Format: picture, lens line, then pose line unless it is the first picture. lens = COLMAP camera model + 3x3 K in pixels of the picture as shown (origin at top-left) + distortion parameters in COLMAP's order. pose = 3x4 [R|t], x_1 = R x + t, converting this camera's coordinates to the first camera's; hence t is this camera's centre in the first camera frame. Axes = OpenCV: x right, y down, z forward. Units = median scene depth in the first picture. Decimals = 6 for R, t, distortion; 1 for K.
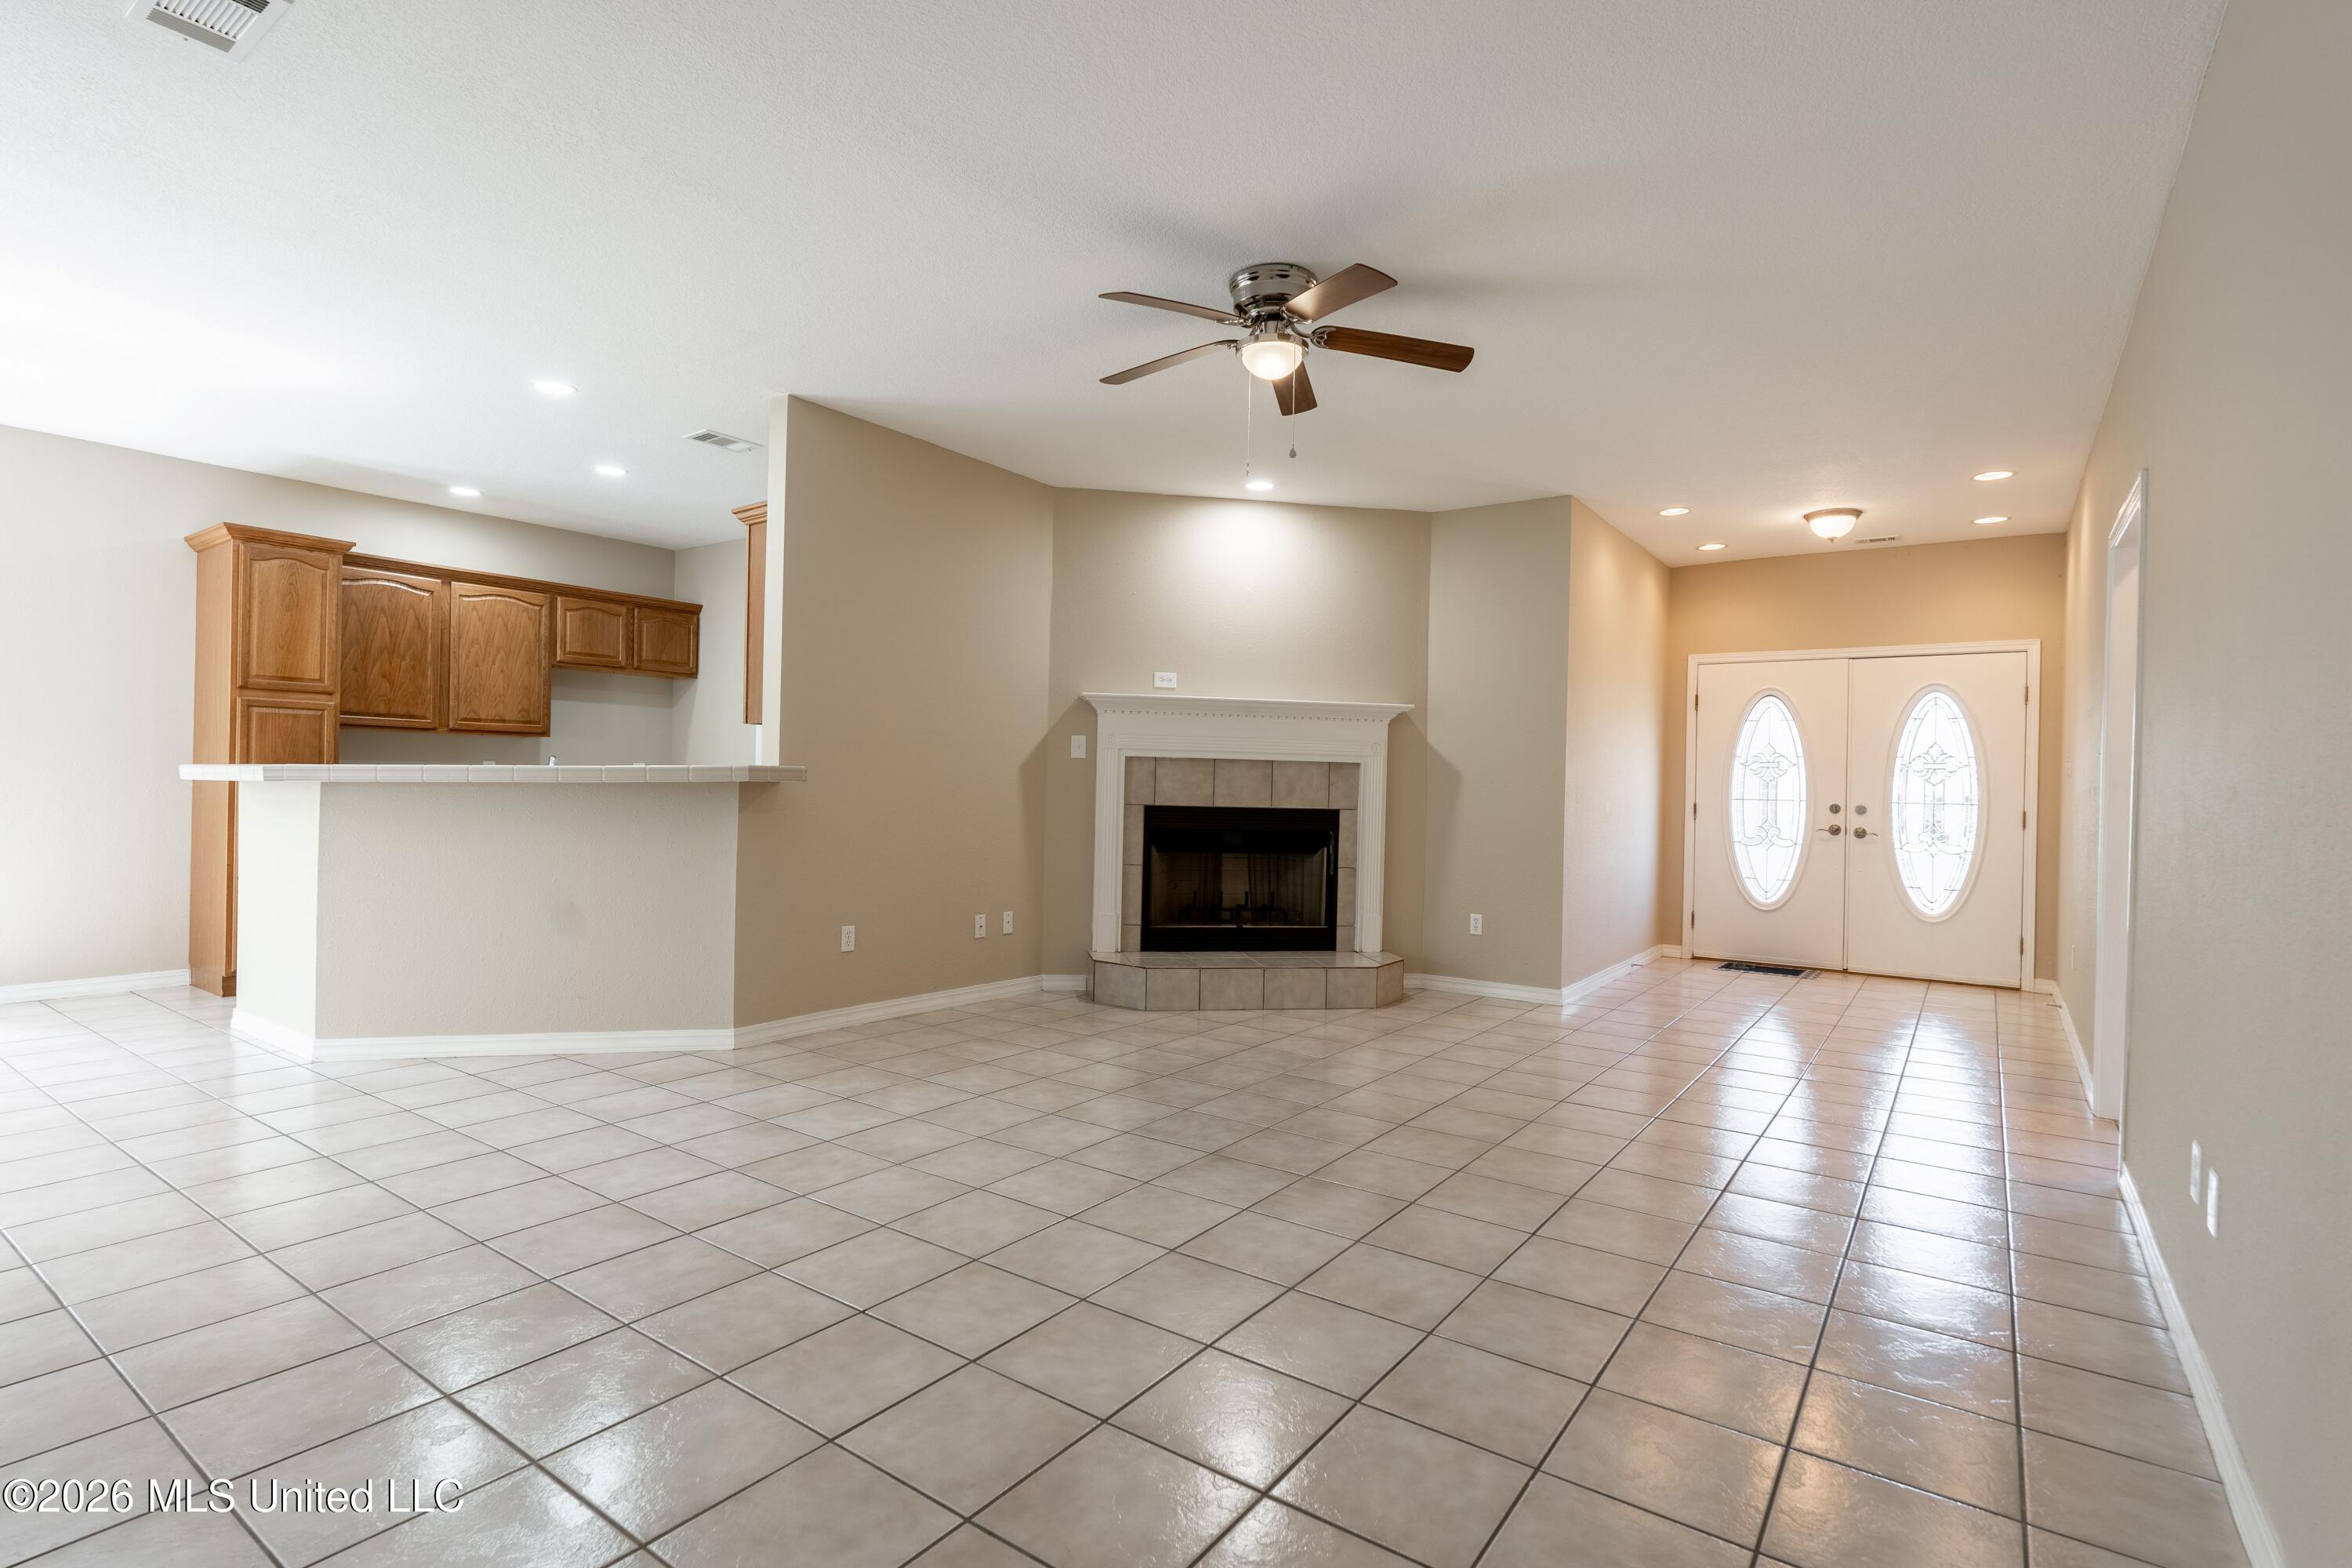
lens RADIAL K [[1130.7, 0, 1178.9], [0, 1130.7, 785.7], [0, 0, 1]] dist [-0.001124, 0.000254]
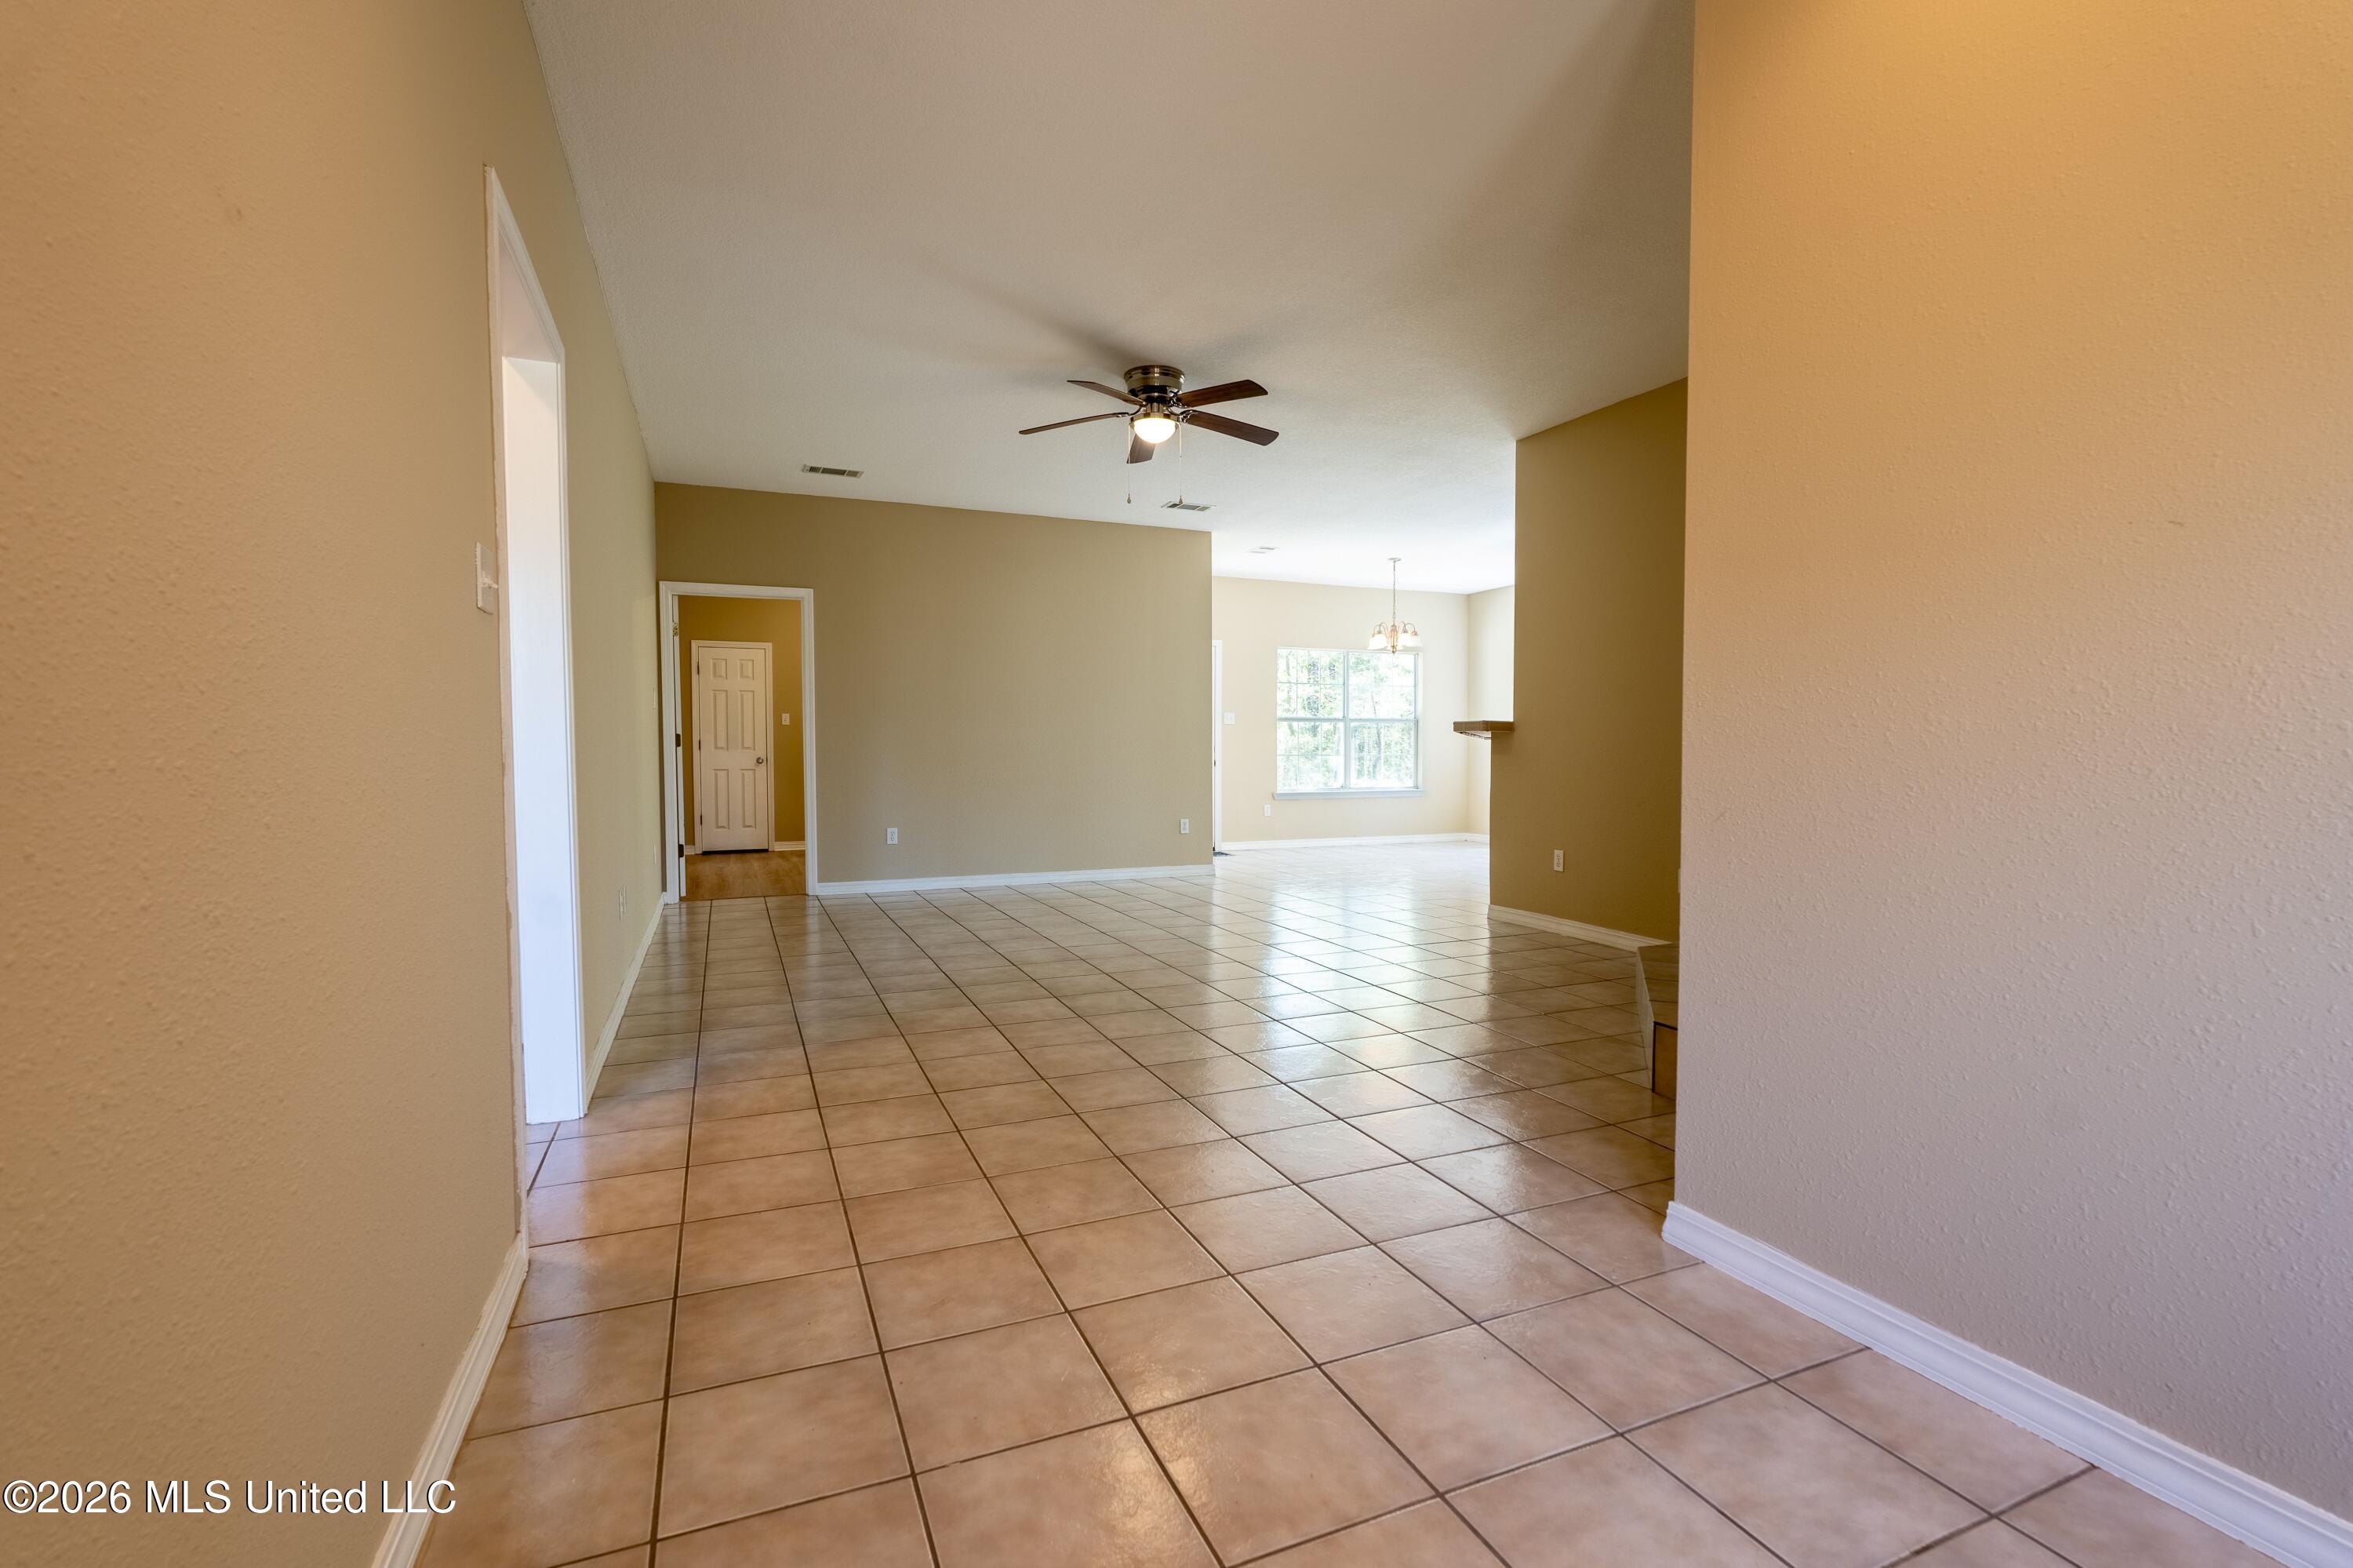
lens RADIAL K [[1047.9, 0, 1176.7], [0, 1047.9, 784.0], [0, 0, 1]] dist [-0.001402, -0.000023]
pose [[-0.517673, 0.009835, -0.855522, 0.698317], [-0.012063, 0.999751, 0.018792, 0.030493], [0.855494, 0.020048, -0.517425, 0.986404]]
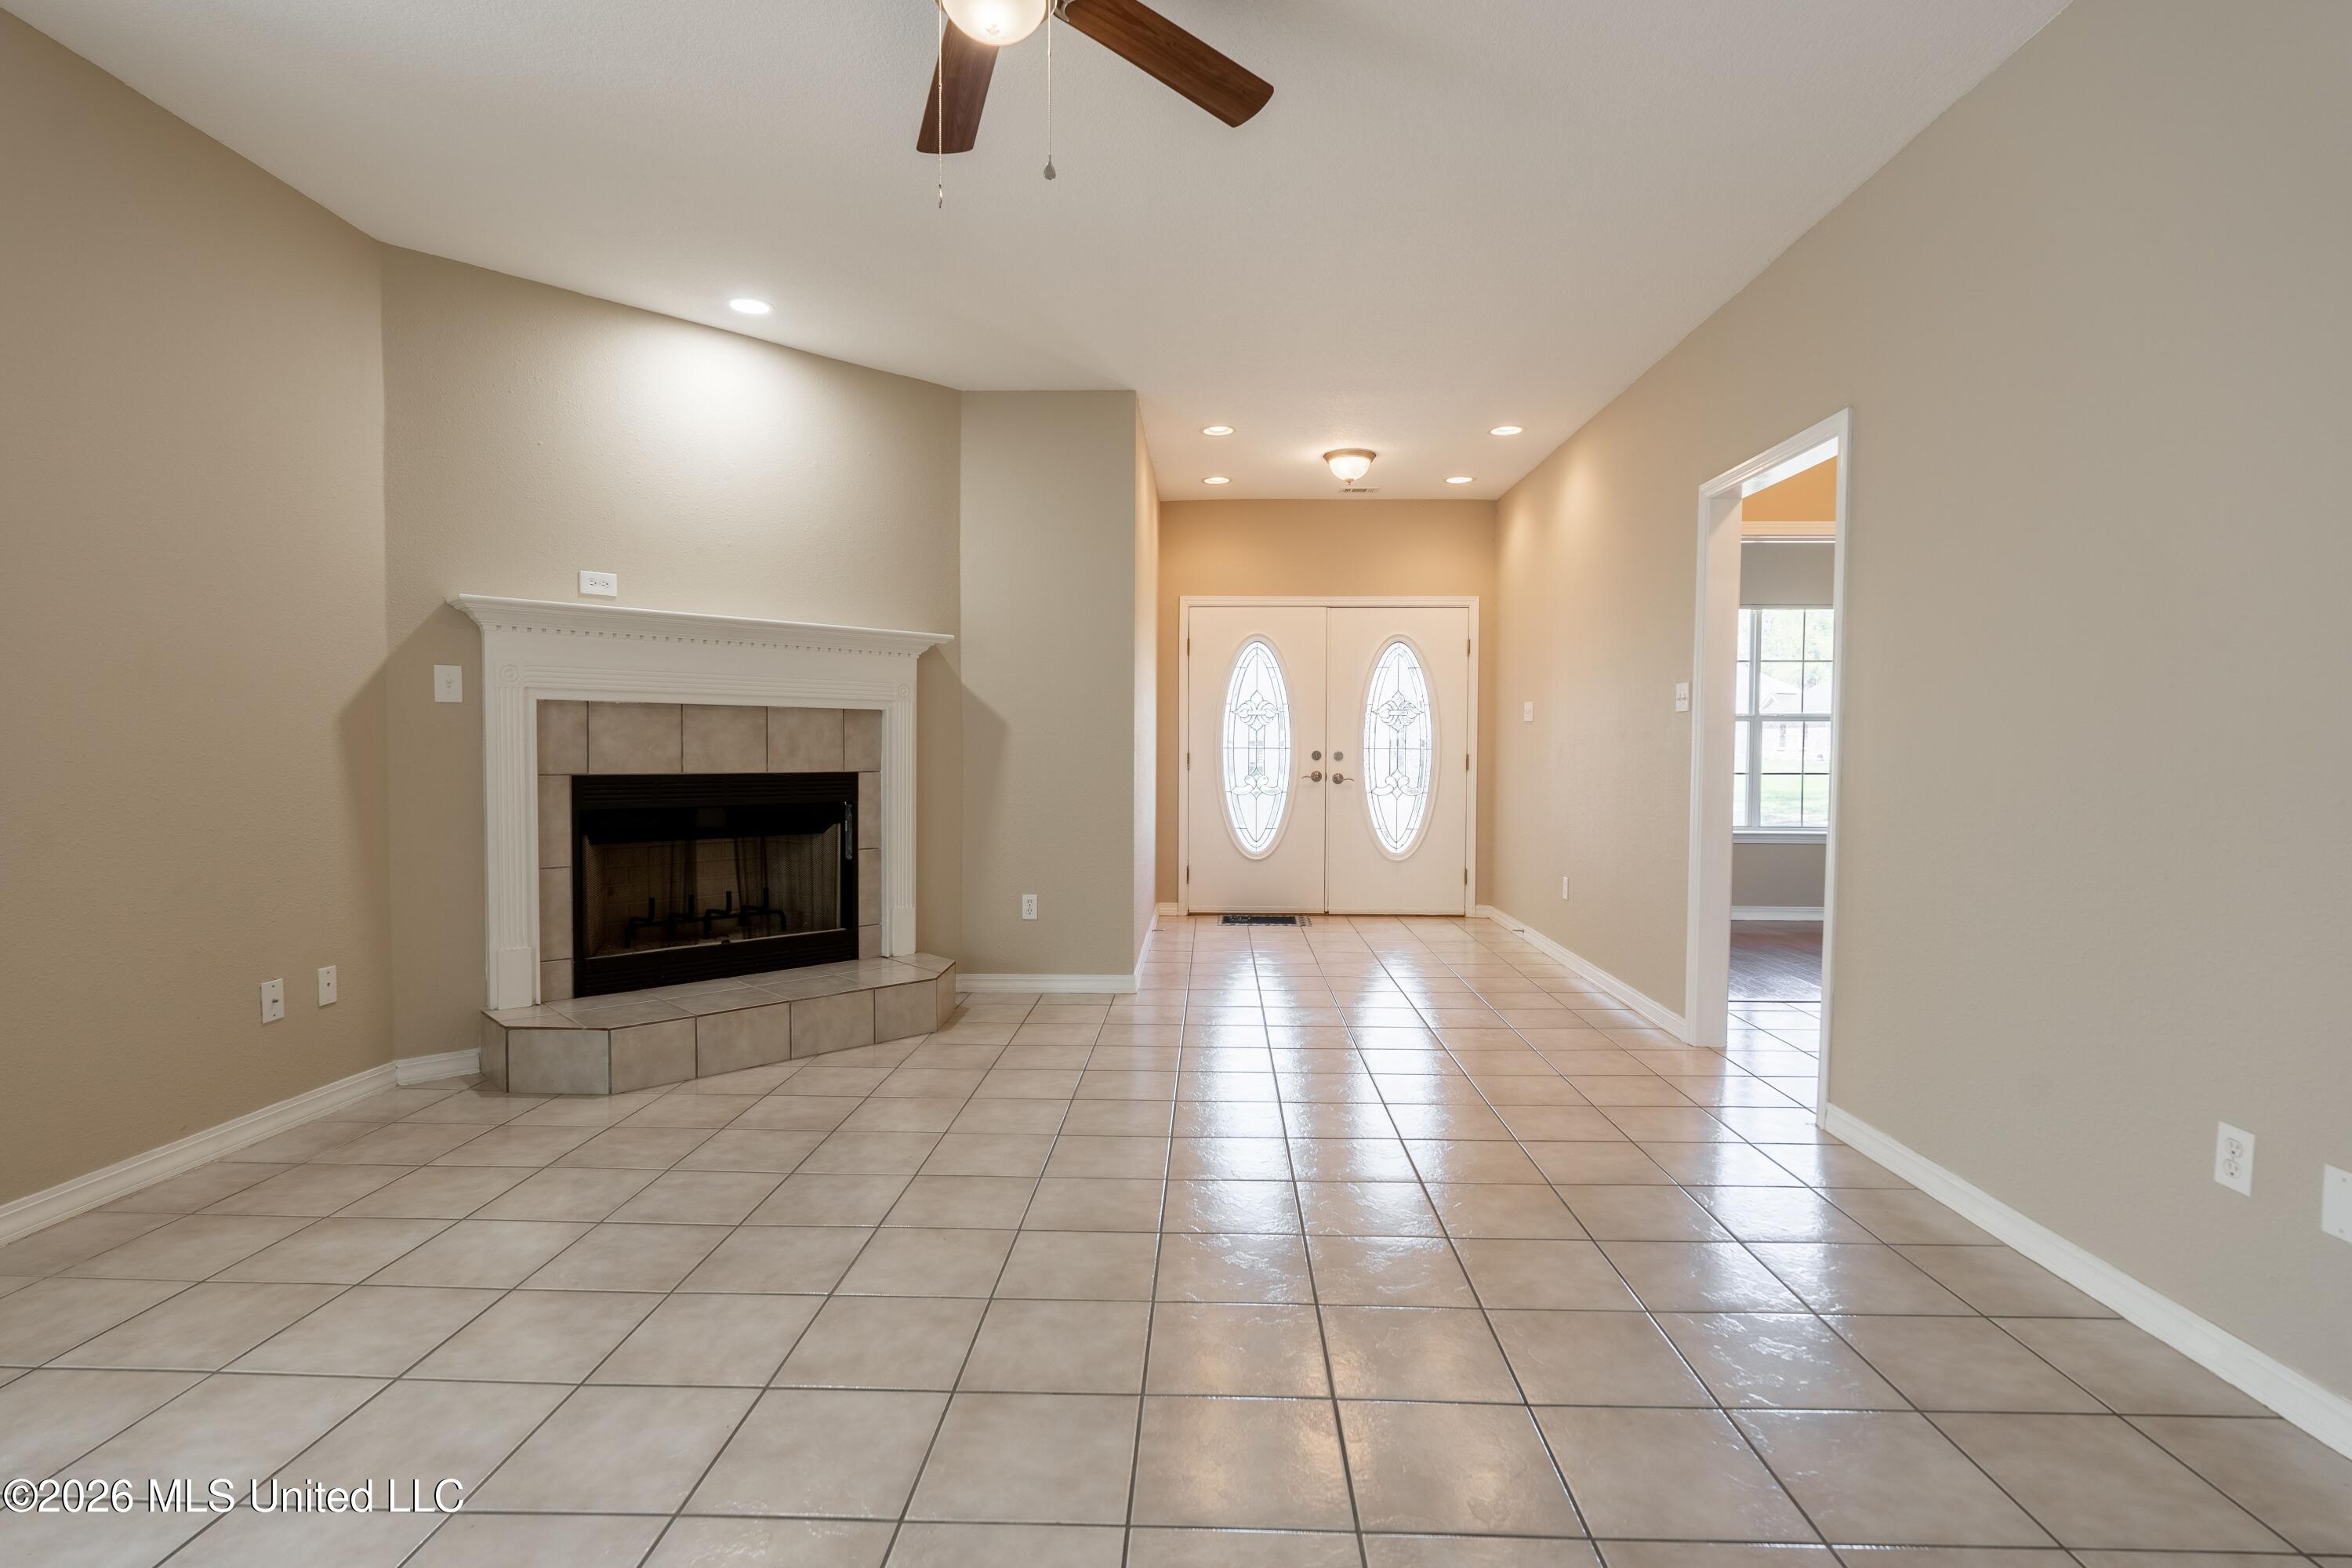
lens RADIAL K [[1130.7, 0, 1178.9], [0, 1130.7, 785.7], [0, 0, 1]] dist [-0.001124, 0.000254]
pose [[0.830973, -0.037653, 0.555037, -0.099193], [0.013705, 0.998790, 0.047239, -0.002522], [-0.556144, -0.031648, 0.830483, 0.259803]]
